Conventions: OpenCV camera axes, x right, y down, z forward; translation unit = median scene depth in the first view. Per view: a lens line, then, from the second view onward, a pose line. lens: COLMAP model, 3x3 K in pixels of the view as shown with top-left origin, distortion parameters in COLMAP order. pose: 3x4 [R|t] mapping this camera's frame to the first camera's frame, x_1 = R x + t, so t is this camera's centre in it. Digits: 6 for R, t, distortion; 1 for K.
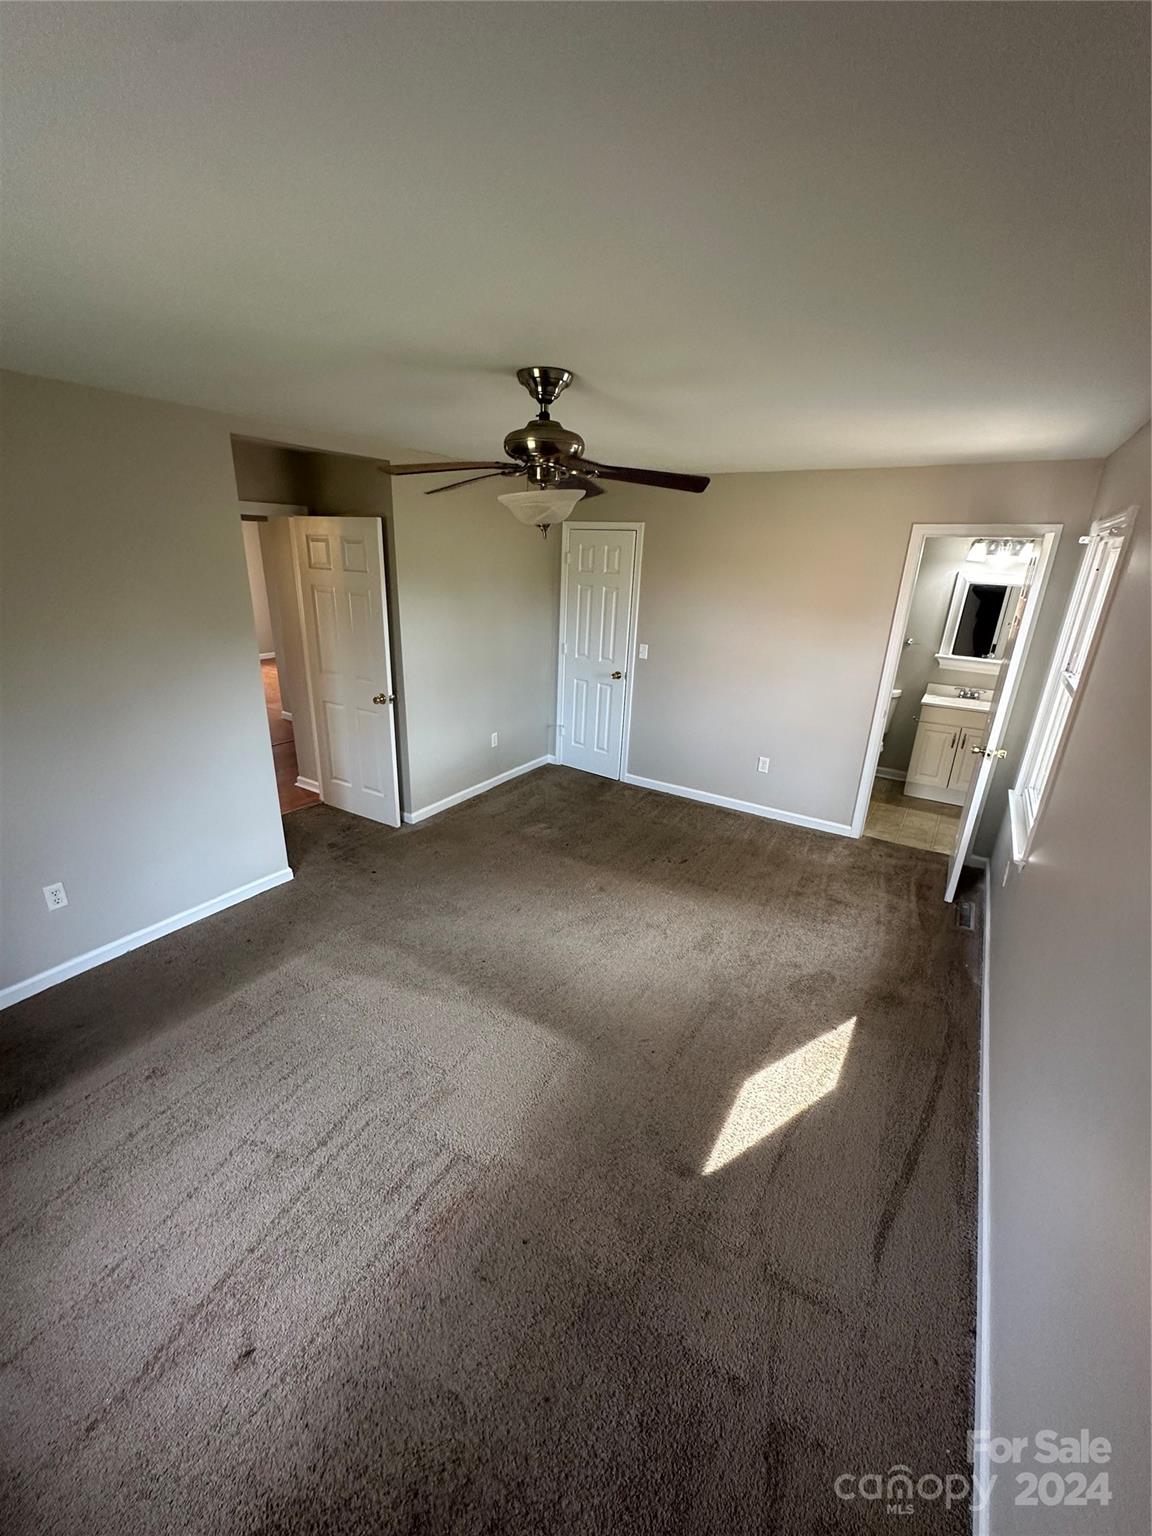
lens RADIAL K [[611.6, 0, 573.4], [0, 611.6, 767.1], [0, 0, 1]] dist [-0.004889, 0.001439]
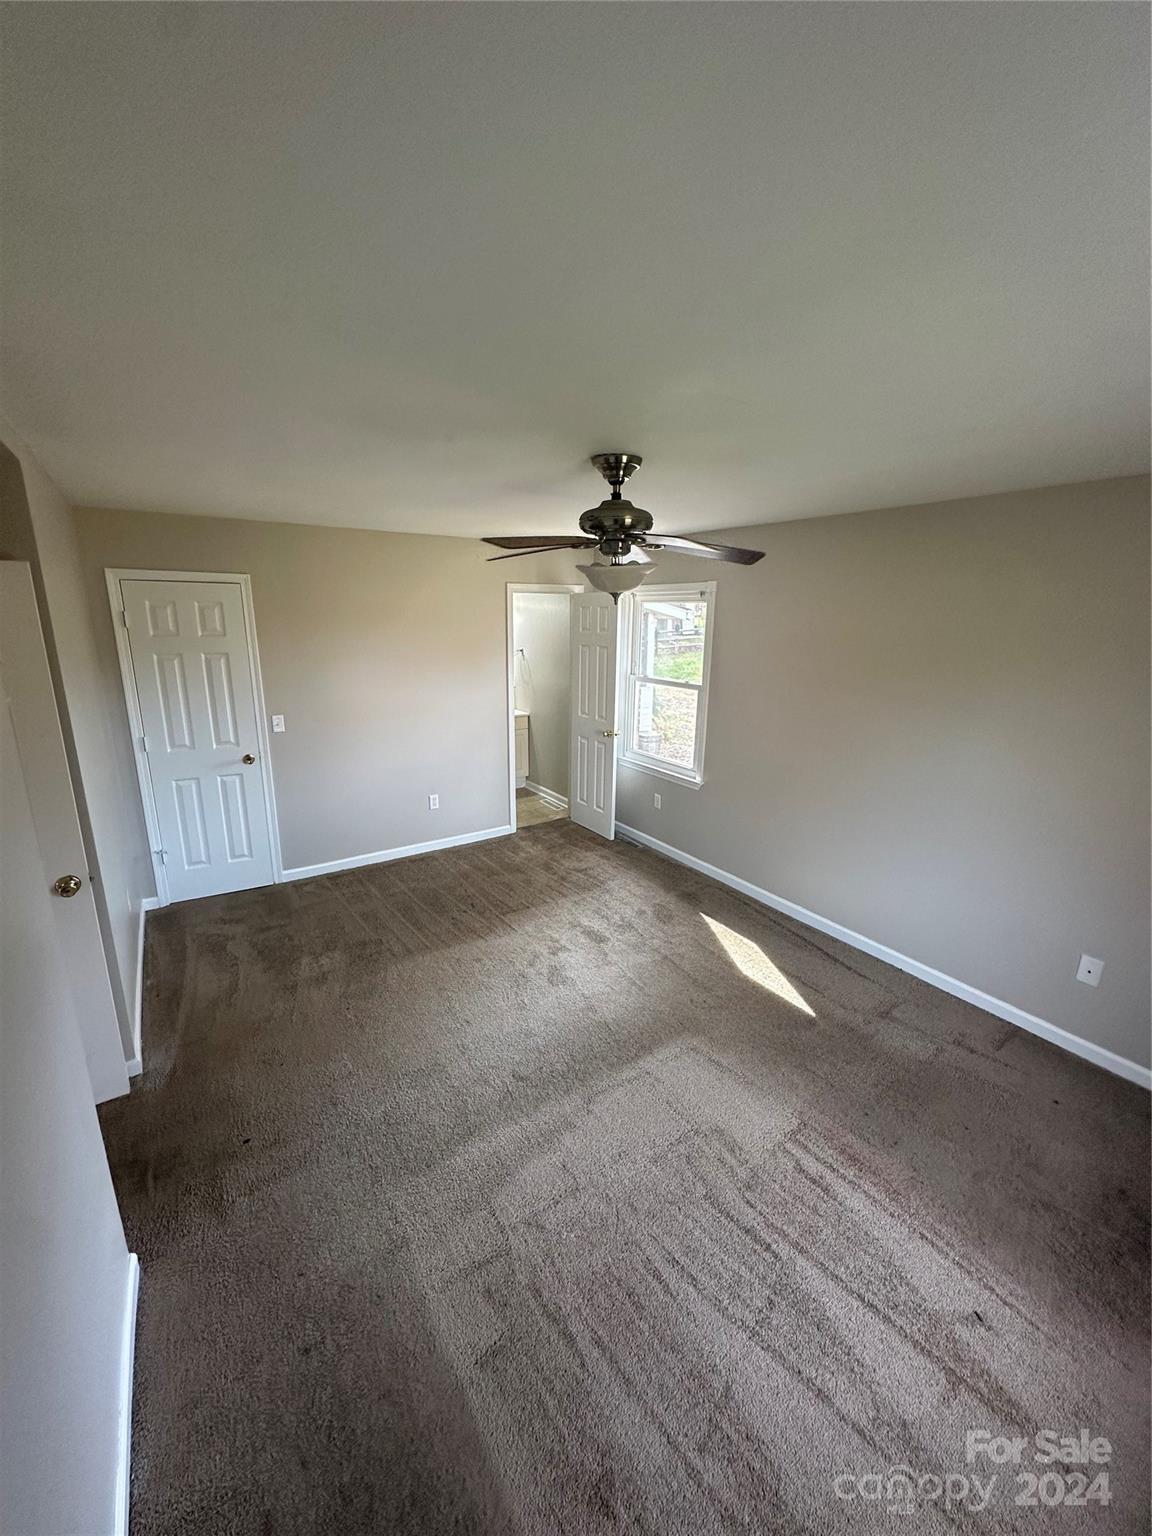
lens RADIAL K [[611.6, 0, 575.3], [0, 611.6, 767.8], [0, 0, 1]] dist [-0.004889, 0.001439]
pose [[0.400697, -0.255789, 0.879781, -0.569851], [0.308518, 0.941830, 0.133314, -0.140198], [-0.862704, 0.218009, 0.456303, 0.328753]]
